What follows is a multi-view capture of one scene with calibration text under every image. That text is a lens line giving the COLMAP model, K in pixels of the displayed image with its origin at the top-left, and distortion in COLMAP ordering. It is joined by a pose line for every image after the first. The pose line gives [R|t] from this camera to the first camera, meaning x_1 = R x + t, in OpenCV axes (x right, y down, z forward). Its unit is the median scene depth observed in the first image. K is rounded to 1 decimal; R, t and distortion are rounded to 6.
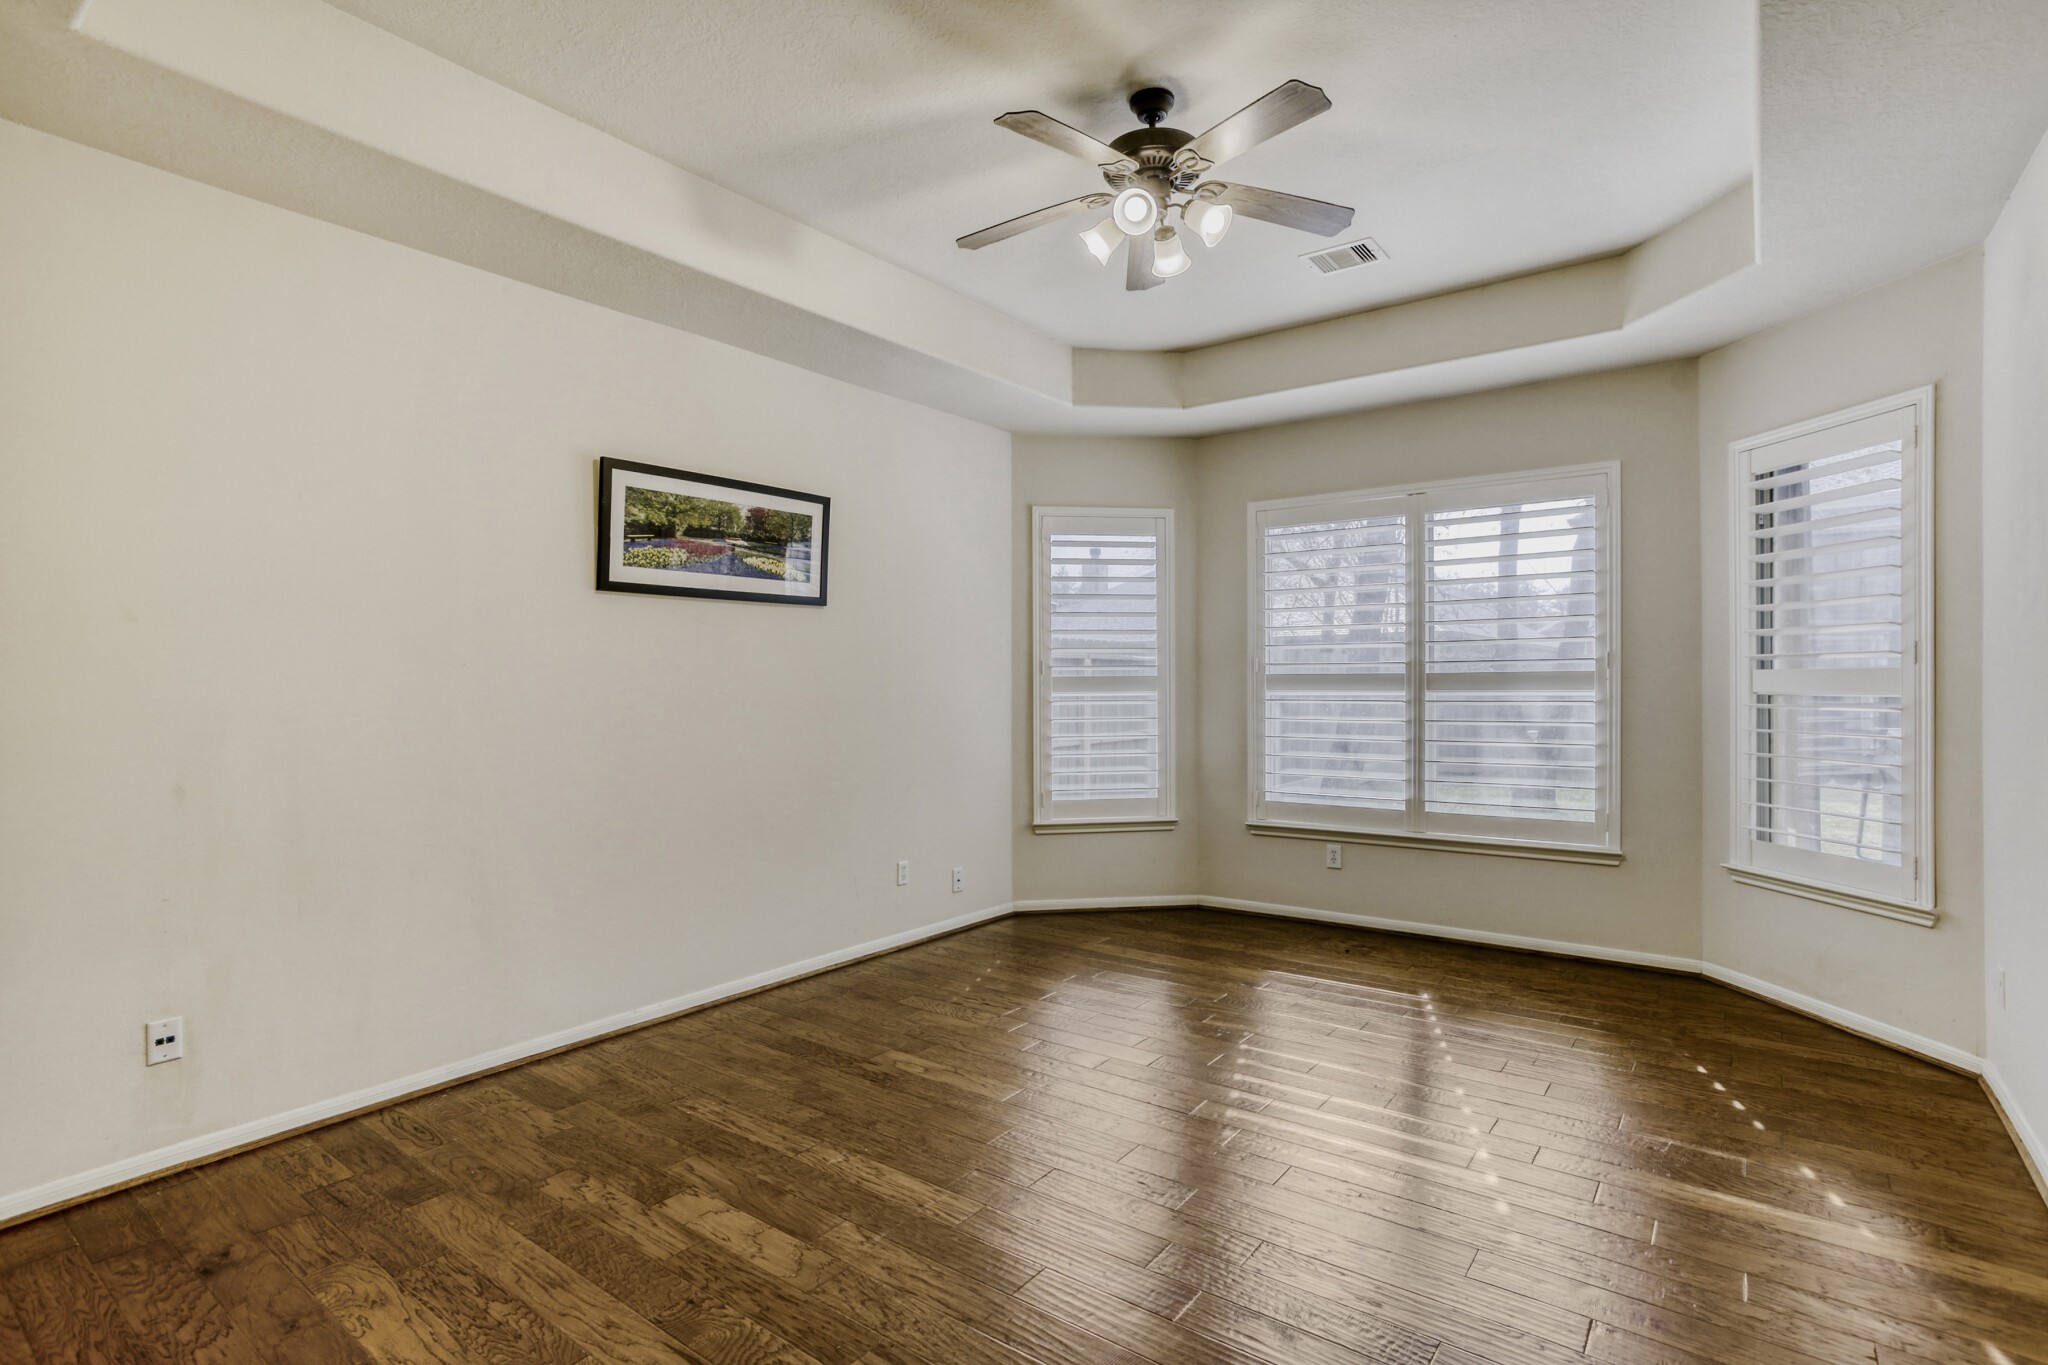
lens RADIAL K [[998.6, 0, 1011.9], [0, 998.6, 688.6], [0, 0, 1]] dist [-0.065283, 0.038169]
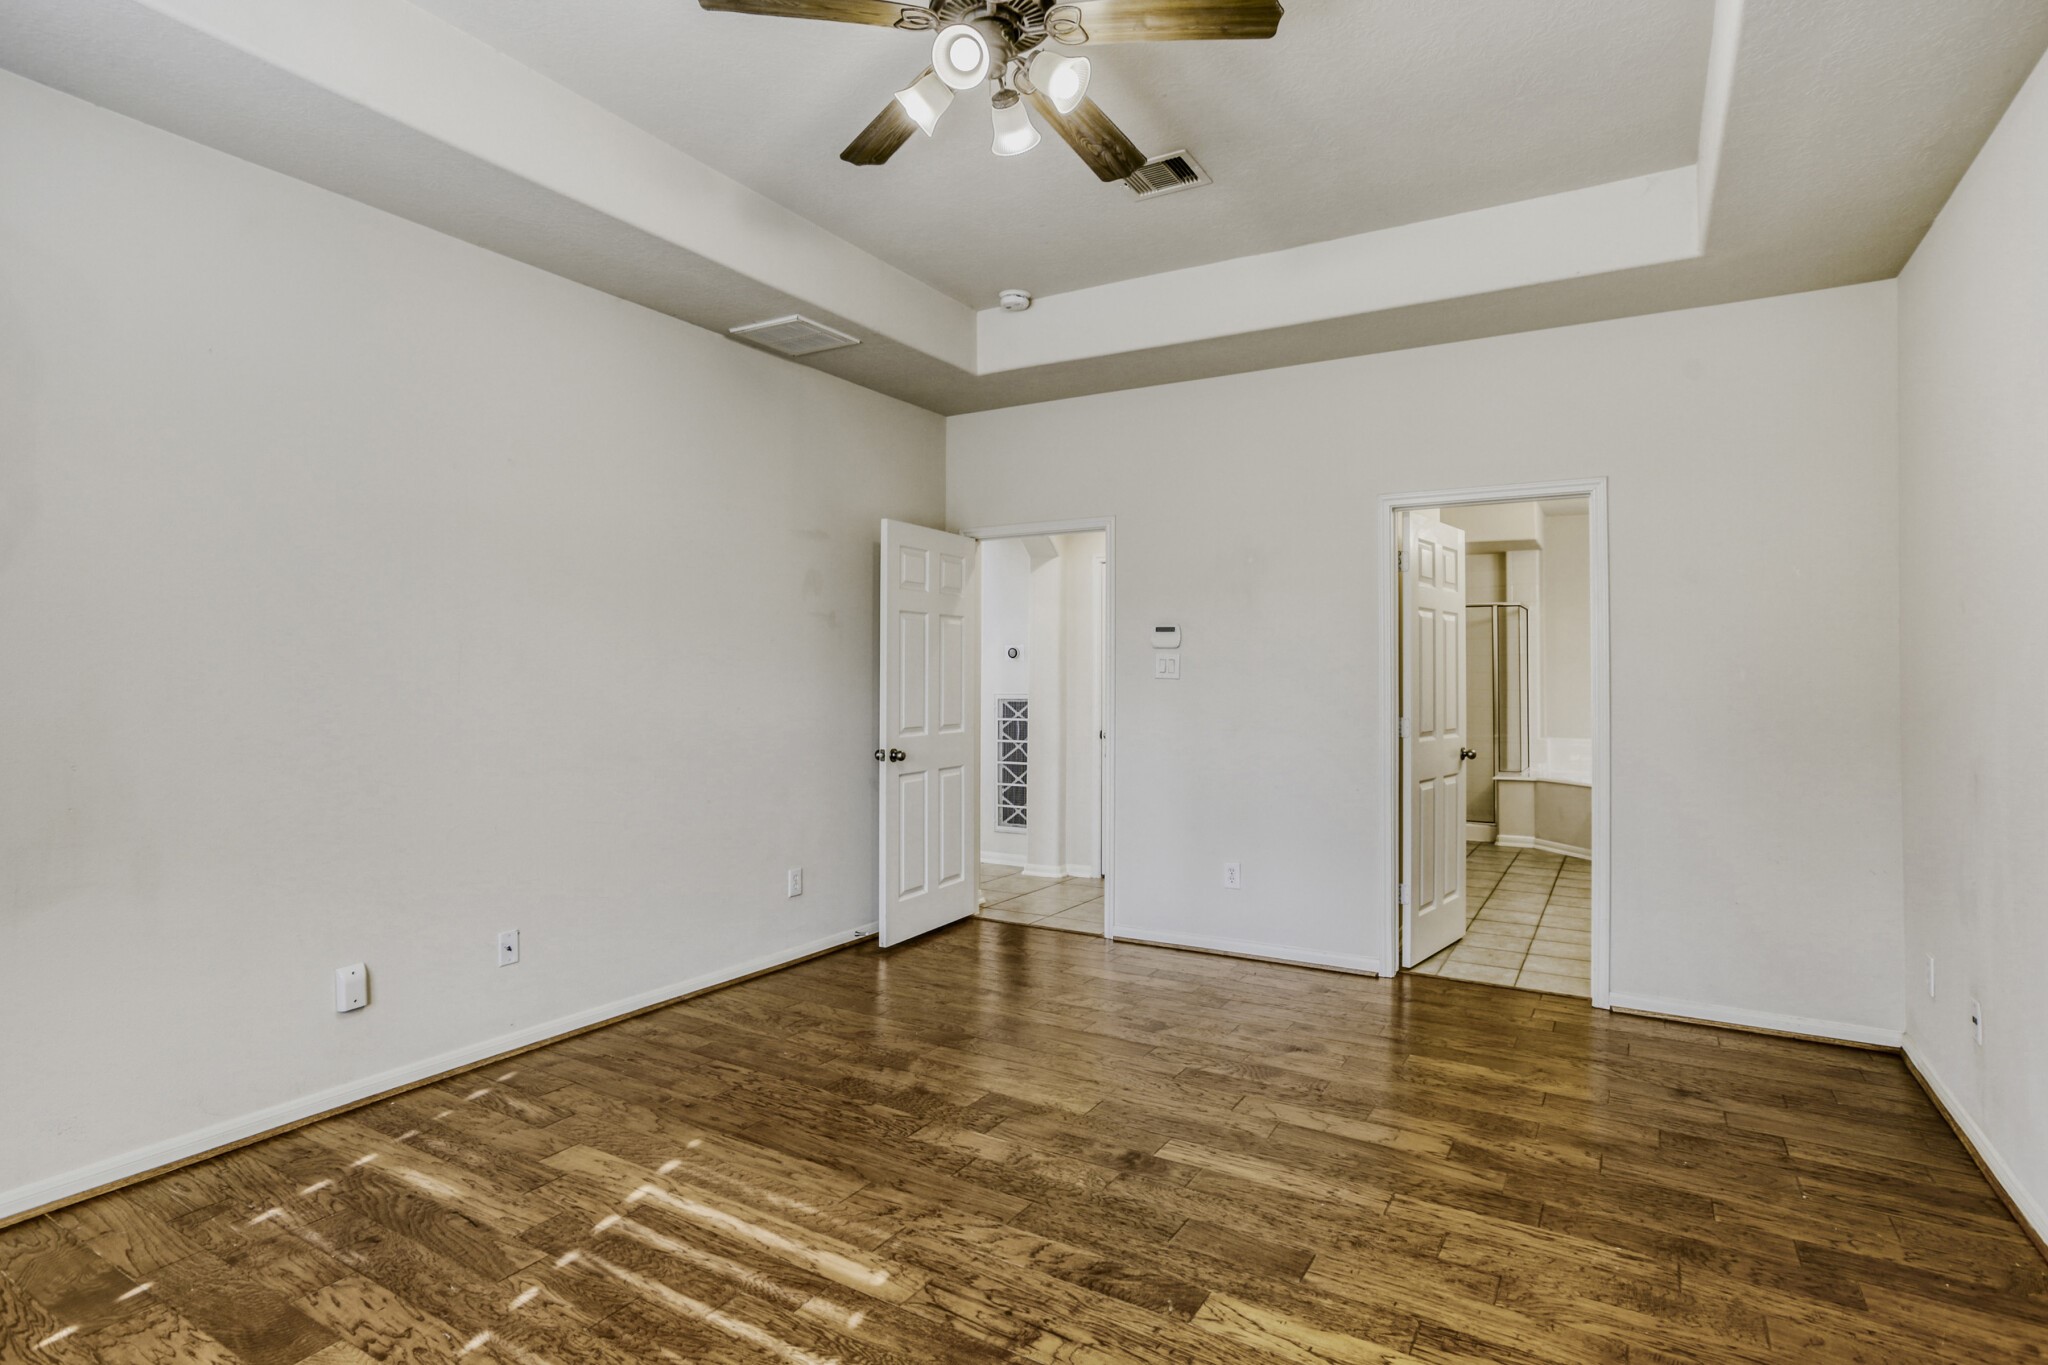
lens RADIAL K [[998.6, 0, 1011.9], [0, 998.6, 688.6], [0, 0, 1]] dist [-0.065283, 0.038169]
pose [[-0.994662, 0.006065, -0.103005, 0.219889], [0.004829, 0.999913, 0.012253, 0.004851], [0.103070, 0.011691, -0.994605, 1.922253]]
